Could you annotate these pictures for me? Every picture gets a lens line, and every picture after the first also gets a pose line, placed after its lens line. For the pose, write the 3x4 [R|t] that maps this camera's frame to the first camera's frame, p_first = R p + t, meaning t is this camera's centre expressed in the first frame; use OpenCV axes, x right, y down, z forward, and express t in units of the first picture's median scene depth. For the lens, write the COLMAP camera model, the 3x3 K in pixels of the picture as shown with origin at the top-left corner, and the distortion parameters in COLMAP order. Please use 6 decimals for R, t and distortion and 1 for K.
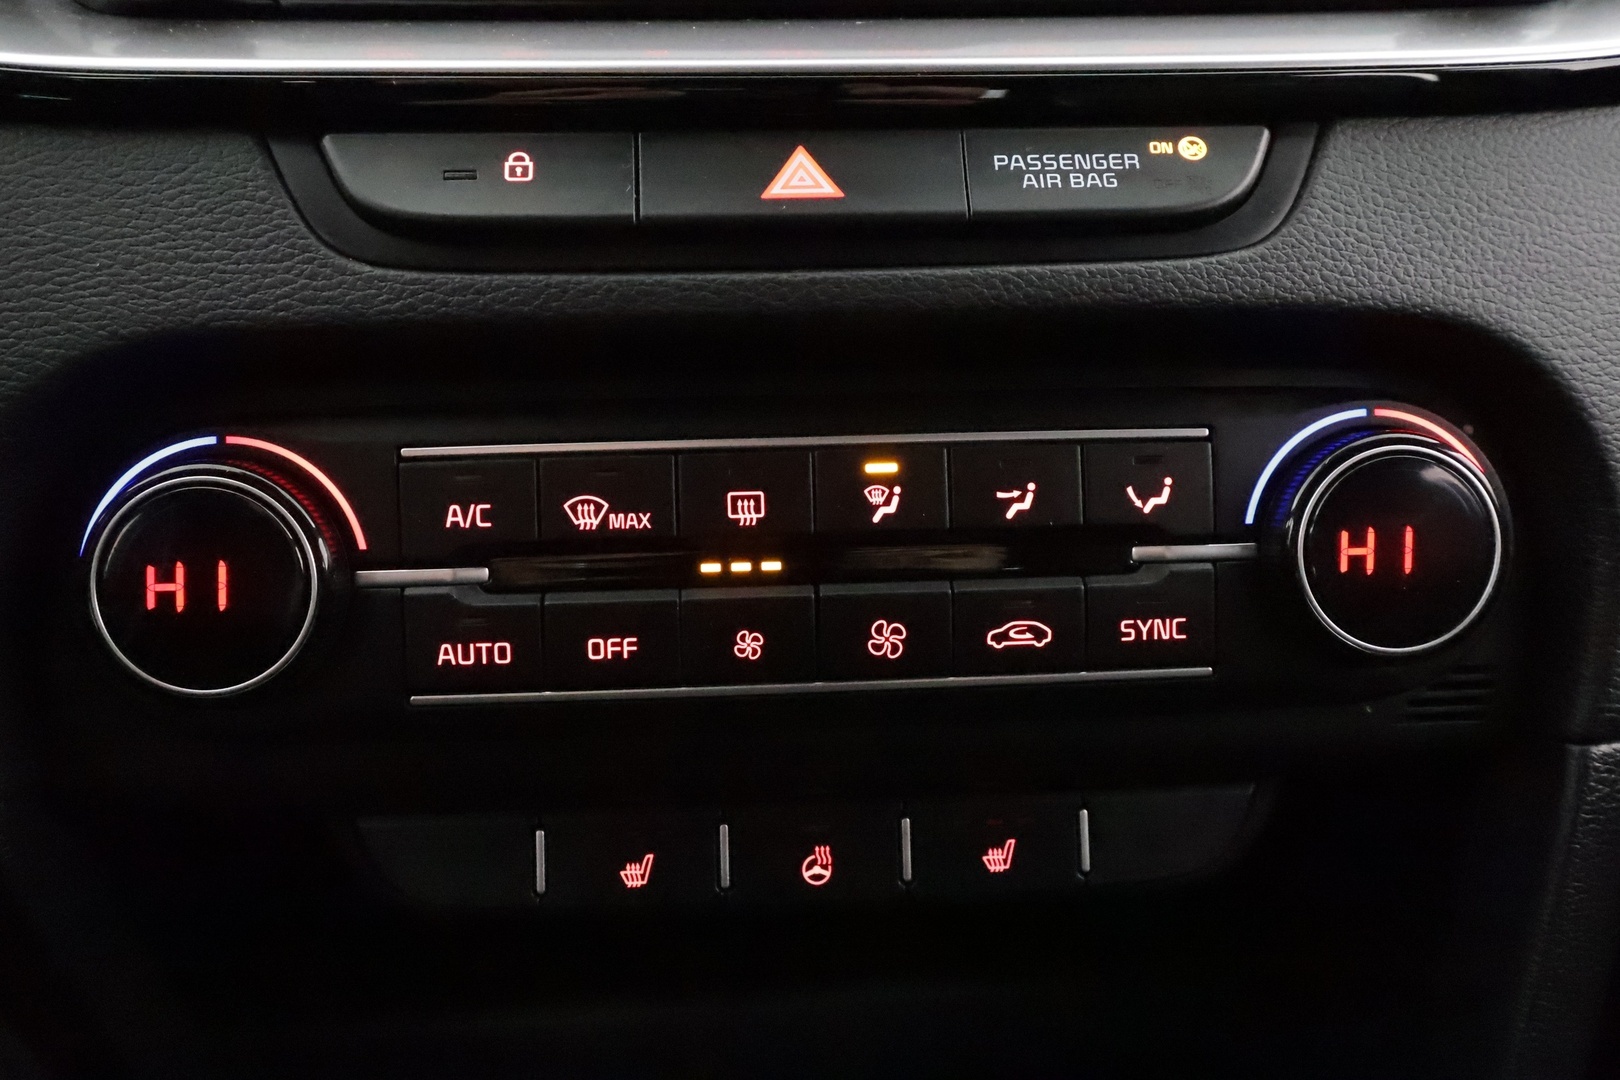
lens RADIAL K [[1290.5, 0, 810.0], [0, 1290.5, 540.0], [0, 0, 1]] dist [-0.002473, 0.004335]
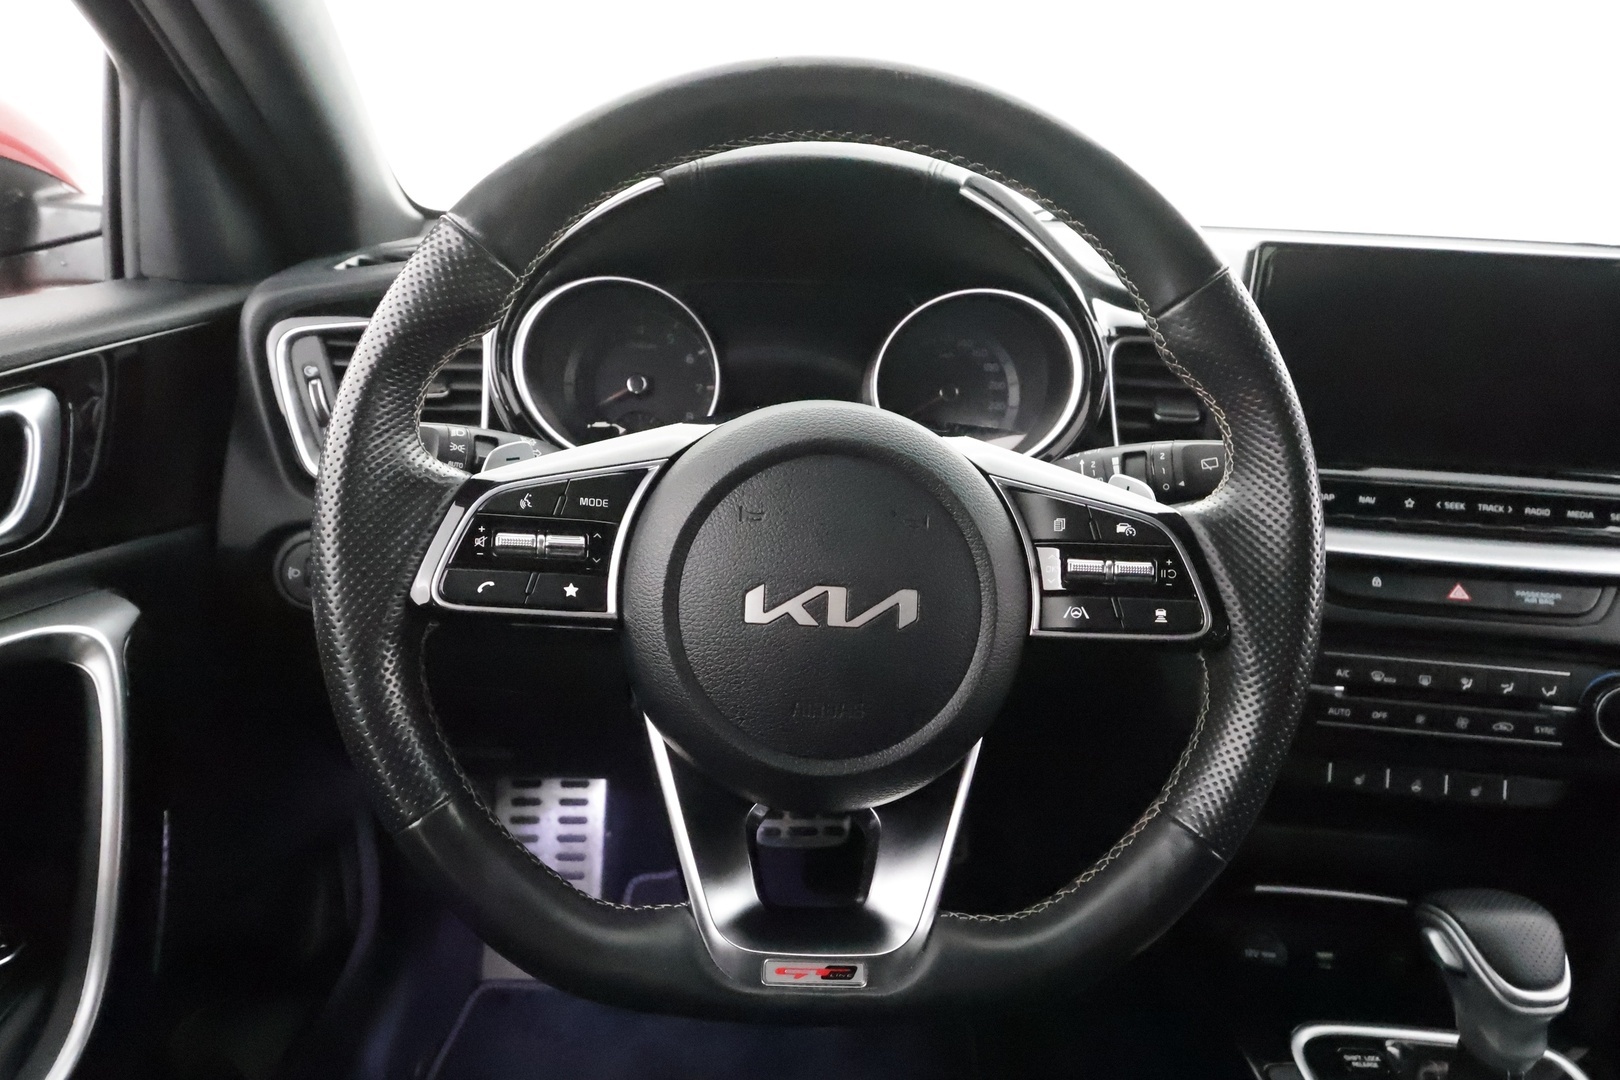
lens RADIAL K [[1056.5, 0, 809.0], [0, 1056.5, 544.0], [0, 0, 1]] dist [0.006104, 0.000107]
pose [[0.983910, 0.110897, -0.140081, -1.324482], [-0.110227, 0.993827, 0.012560, -0.242998], [0.140609, 0.003083, 0.990060, -2.064967]]
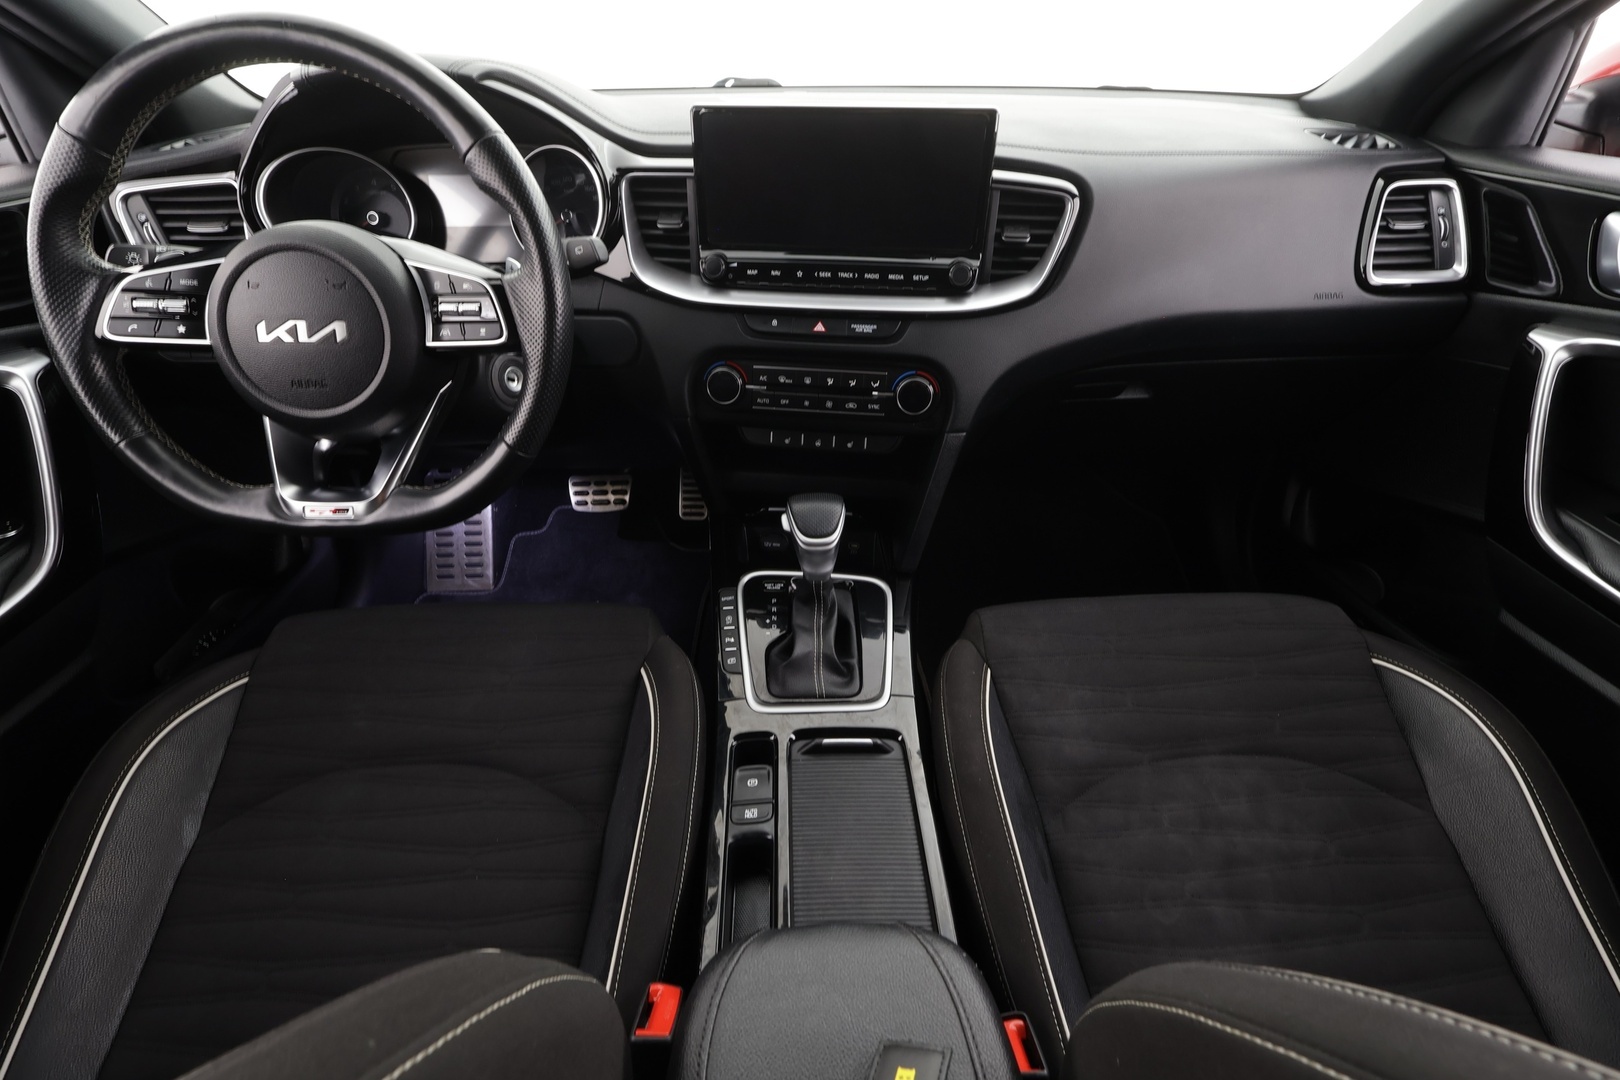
lens RADIAL K [[755.7, 0, 815.5], [0, 755.7, 542.0], [0, 0, 1]] dist [-0.001186, 0.000334]
pose [[0.982559, 0.116457, -0.144969, 0.591769], [-0.074569, 0.960937, 0.266534, -0.245330], [0.170346, -0.251075, 0.952861, -2.582721]]
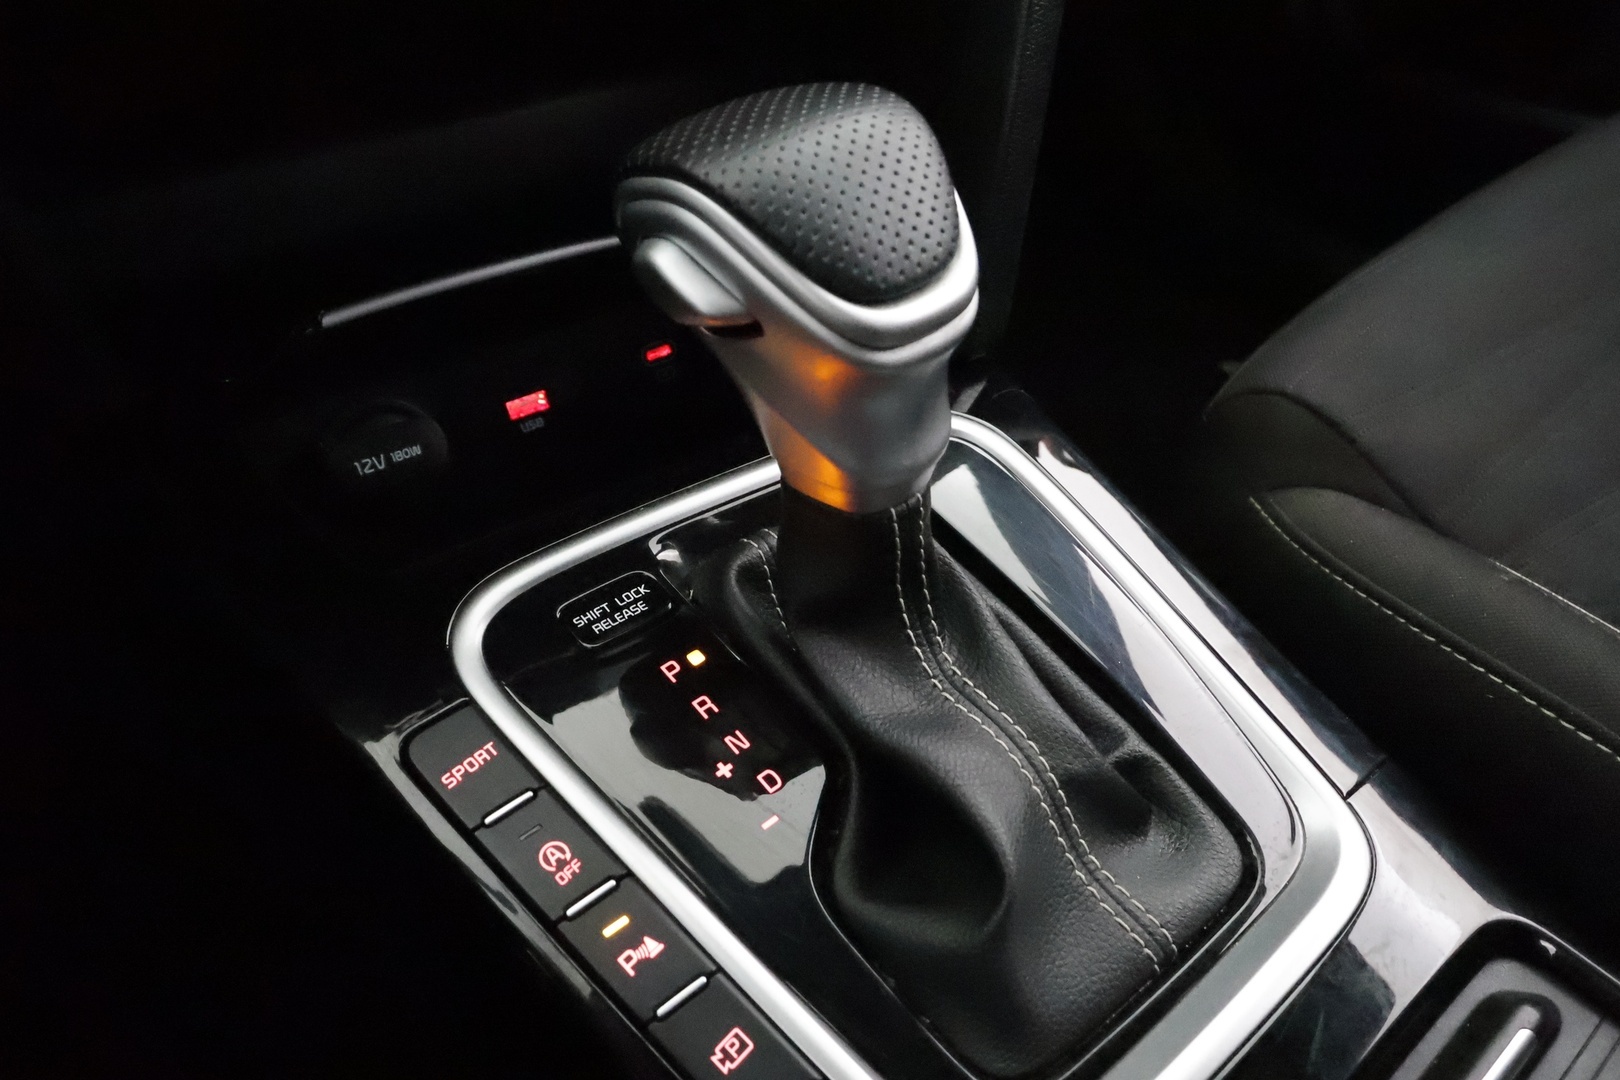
lens RADIAL K [[1255.2, 0, 770.0], [0, 1255.2, 542.9], [0, 0, 1]] dist [0.004773, -0.006177]
pose [[0.882621, -0.291745, 0.368598, -0.466955], [0.119757, 0.897787, 0.423835, 0.348404], [-0.454575, -0.329943, 0.827345, -0.296334]]
